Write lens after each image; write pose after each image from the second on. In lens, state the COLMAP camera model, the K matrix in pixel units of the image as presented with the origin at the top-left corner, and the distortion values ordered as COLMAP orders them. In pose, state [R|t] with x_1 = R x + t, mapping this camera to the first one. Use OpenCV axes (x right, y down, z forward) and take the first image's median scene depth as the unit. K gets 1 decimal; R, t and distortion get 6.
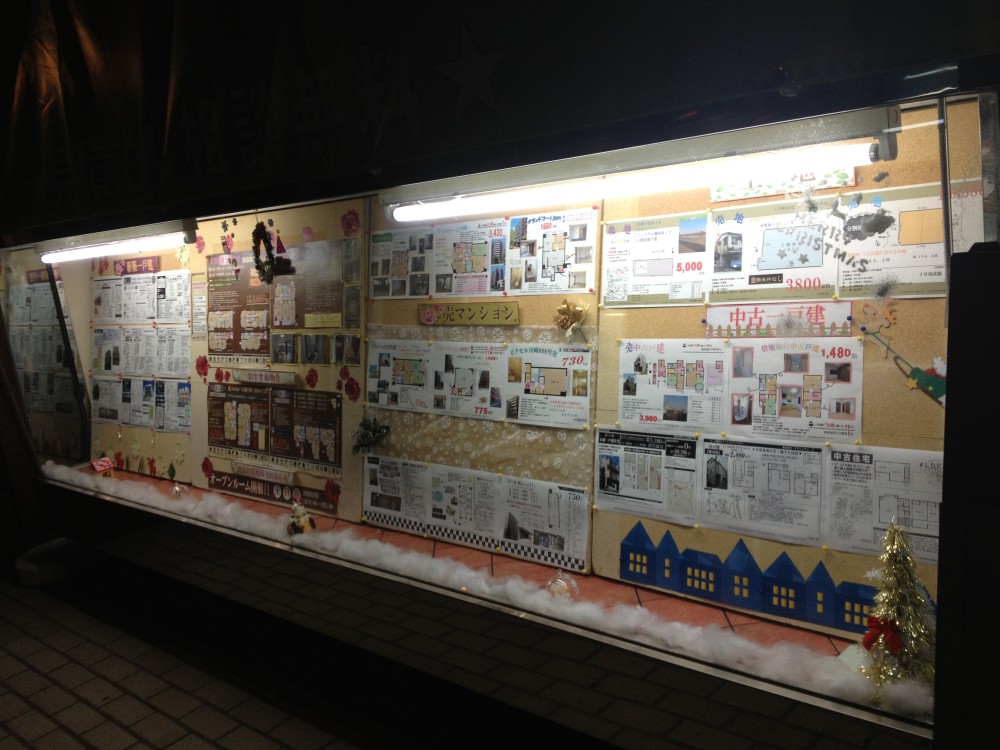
lens RADIAL K [[1101.8, 0, 500.0], [0, 1101.8, 375.0], [0, 0, 1]] dist [0.166935, -0.452486]
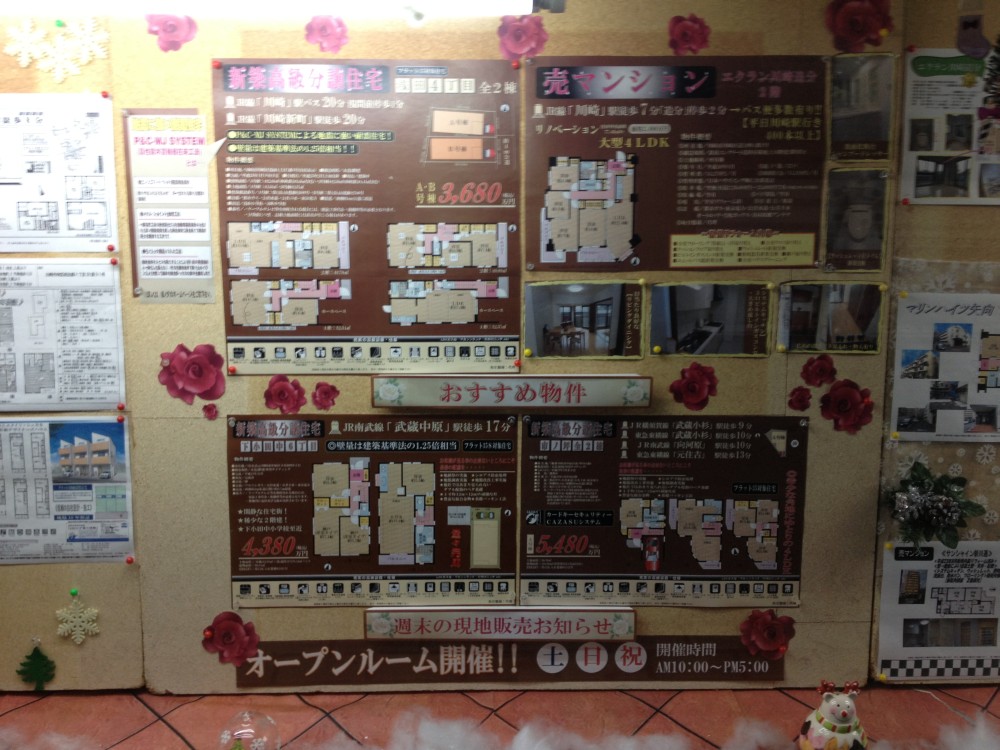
lens RADIAL K [[1101.8, 0, 500.0], [0, 1101.8, 375.0], [0, 0, 1]] dist [0.166935, -0.452486]
pose [[0.651779, -0.120757, 0.748733, -0.514603], [0.023843, 0.990017, 0.138916, -0.060112], [-0.758034, -0.072691, 0.648152, 0.748228]]
